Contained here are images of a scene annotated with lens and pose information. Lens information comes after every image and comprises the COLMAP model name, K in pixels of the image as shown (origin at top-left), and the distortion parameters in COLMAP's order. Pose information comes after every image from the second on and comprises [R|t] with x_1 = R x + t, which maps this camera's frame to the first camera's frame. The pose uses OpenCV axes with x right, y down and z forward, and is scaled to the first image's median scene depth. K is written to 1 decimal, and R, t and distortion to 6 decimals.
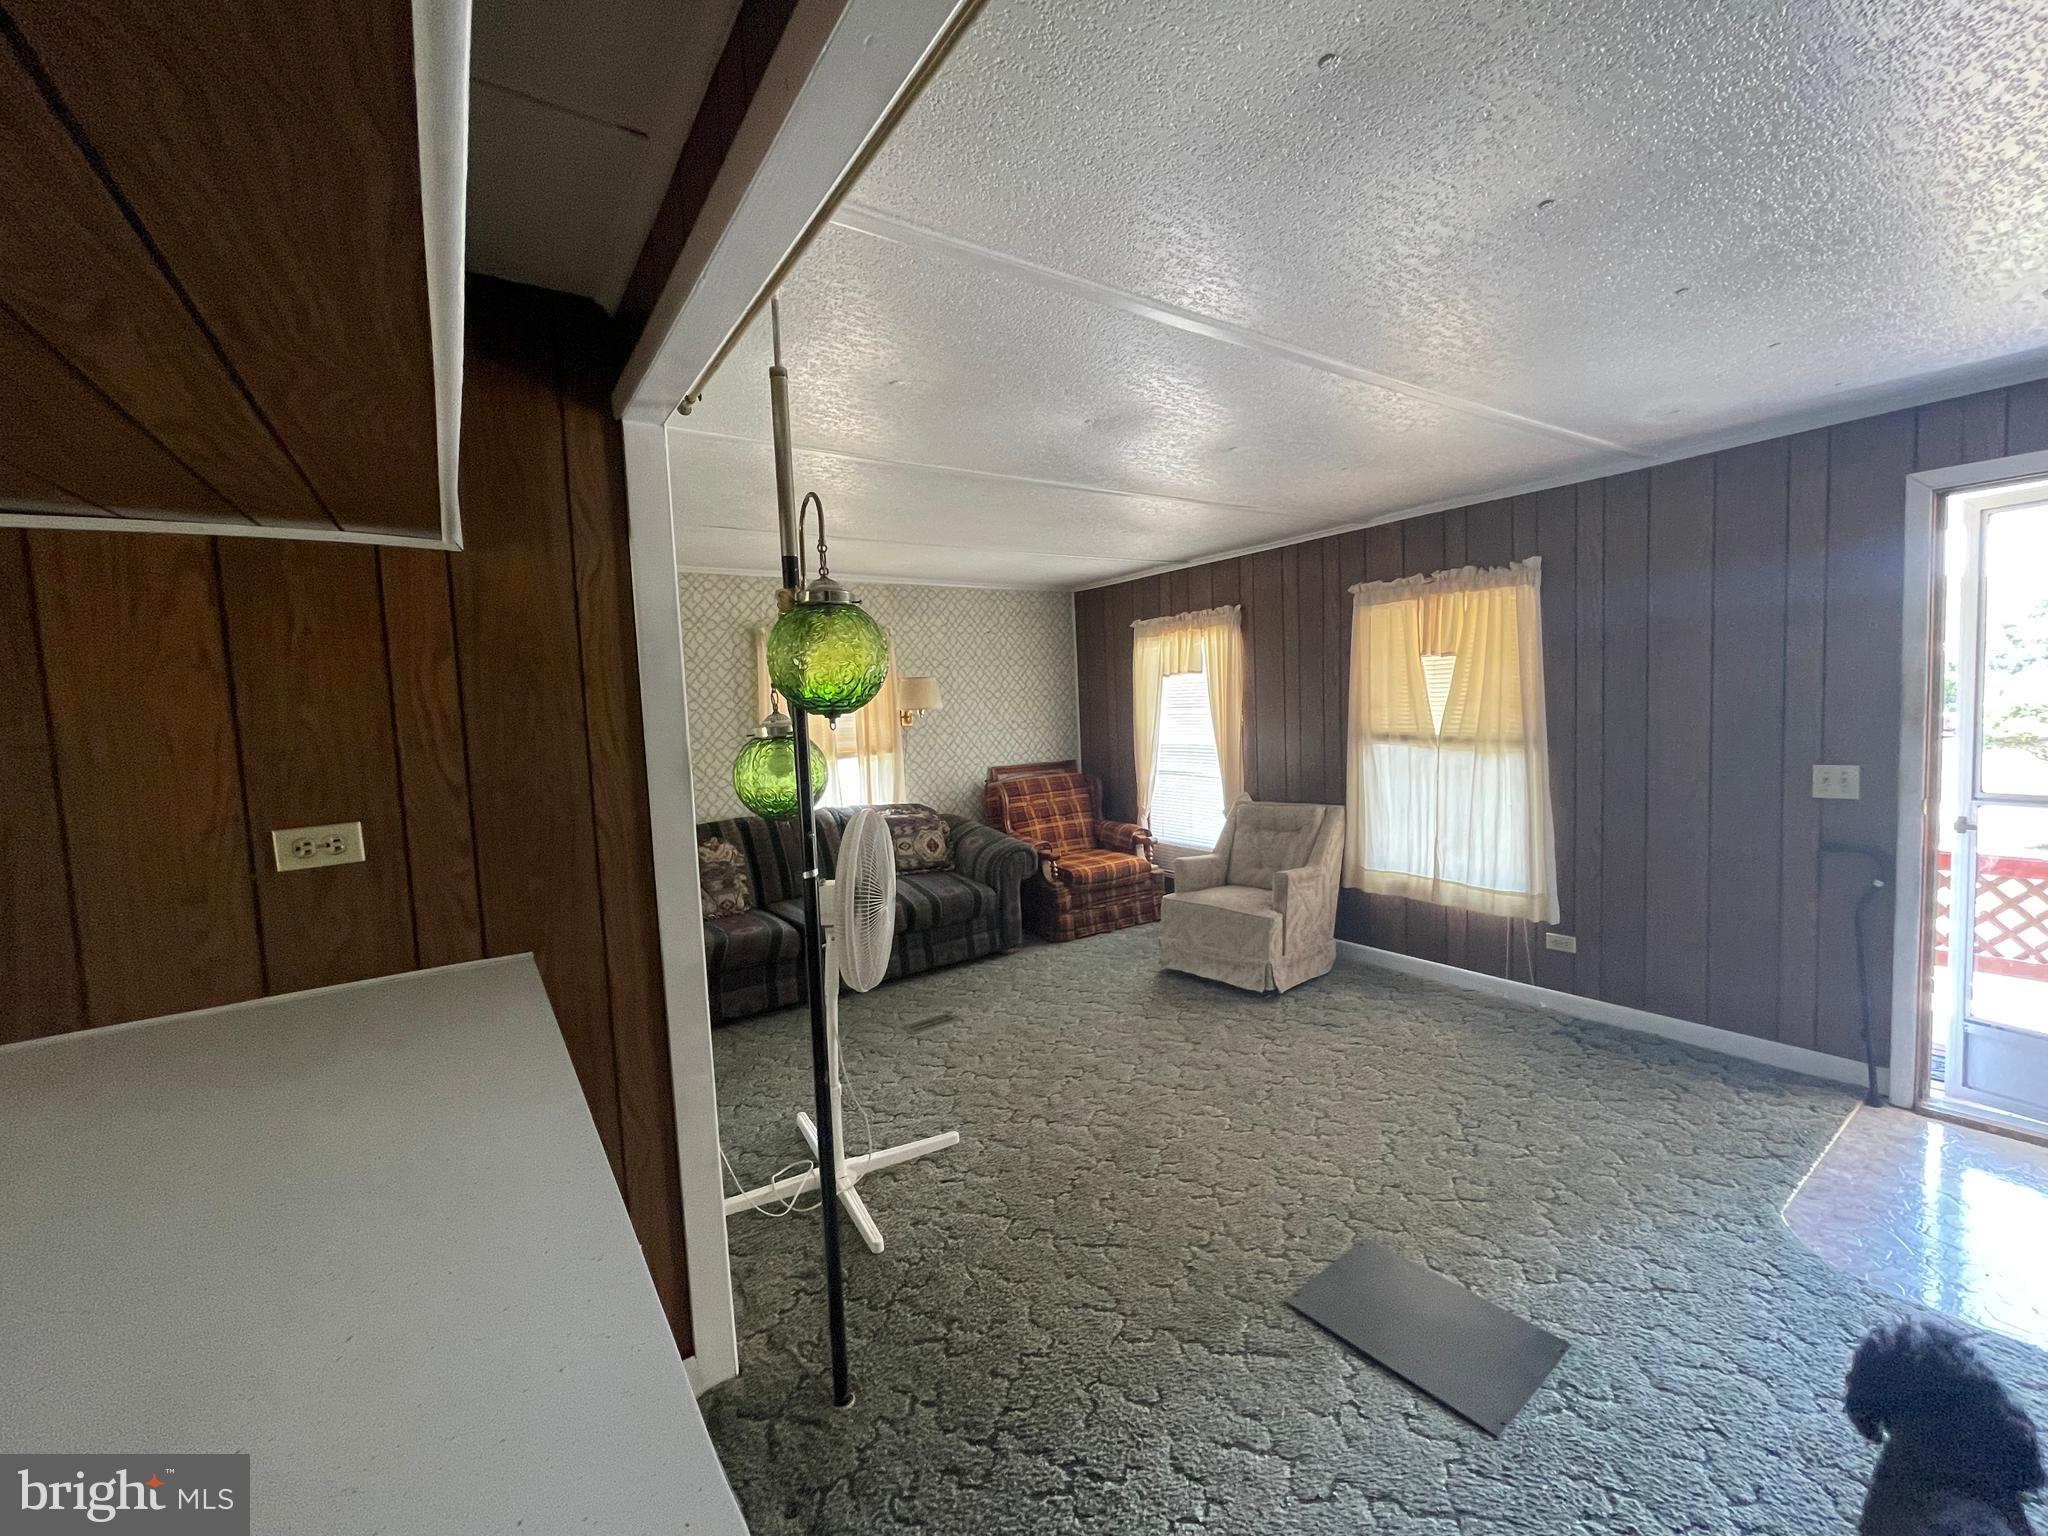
lens RADIAL K [[835.0, 0, 1026.0], [0, 835.0, 768.0], [0, 0, 1]] dist [0.000299, -0.000090]
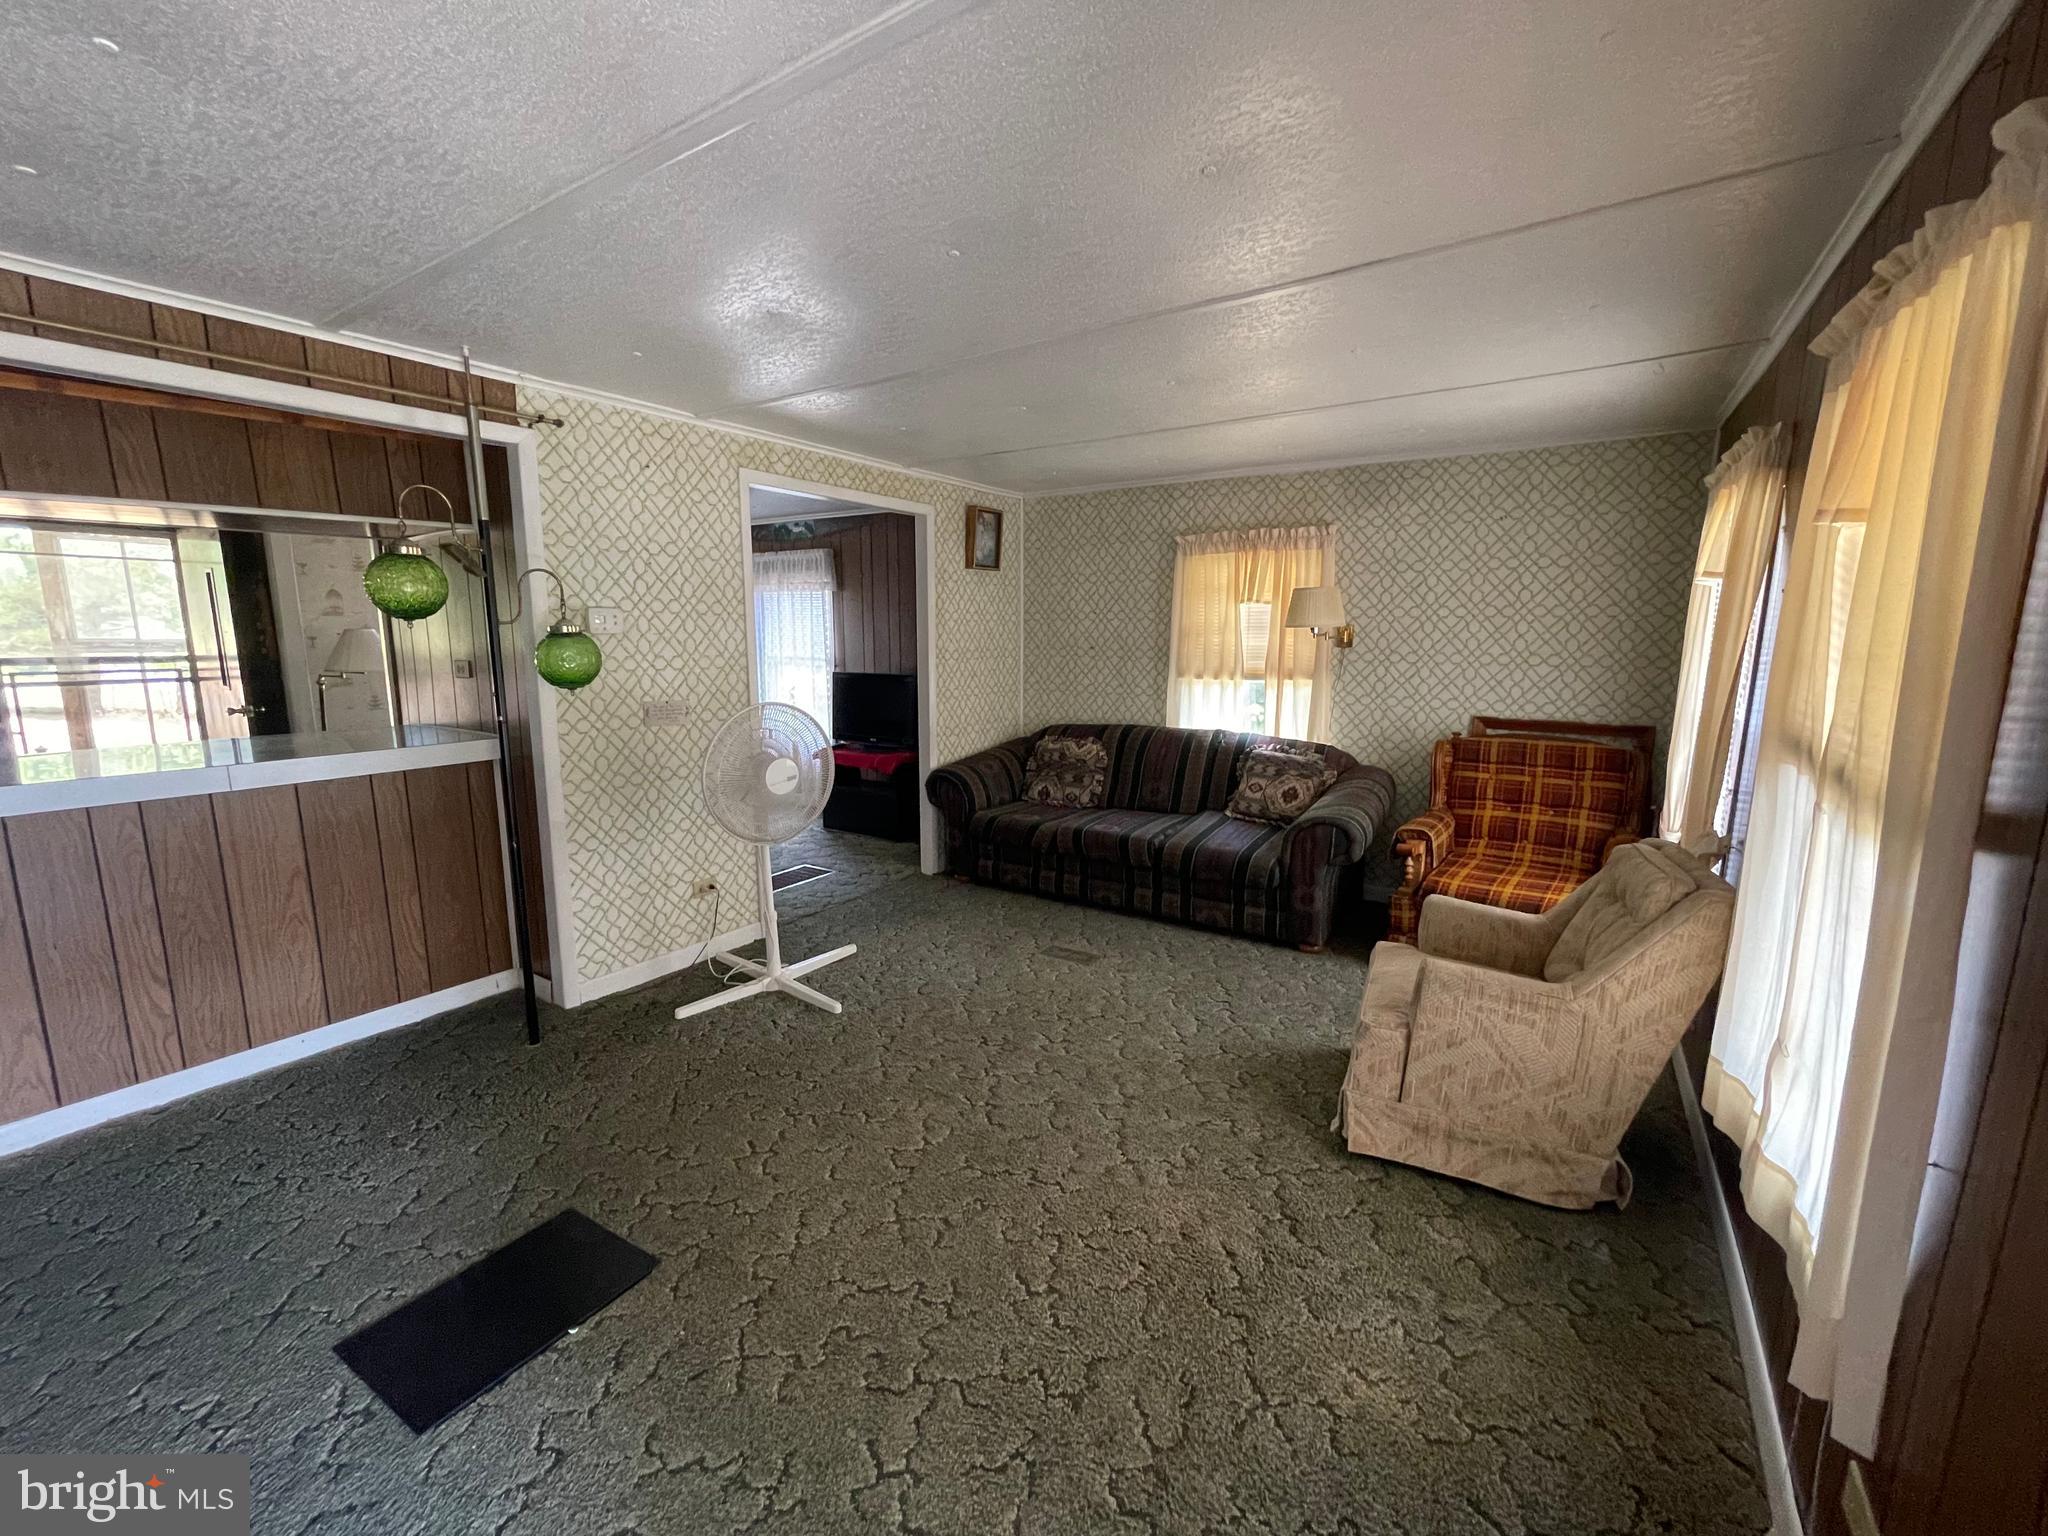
lens RADIAL K [[835.0, 0, 1019.1], [0, 835.0, 771.9], [0, 0, 1]] dist [0.000299, -0.000090]
pose [[0.367176, 0.195830, -0.909303, 0.578790], [-0.090652, 0.980466, 0.174550, -0.053147], [0.925724, 0.018340, 0.377756, 0.477193]]
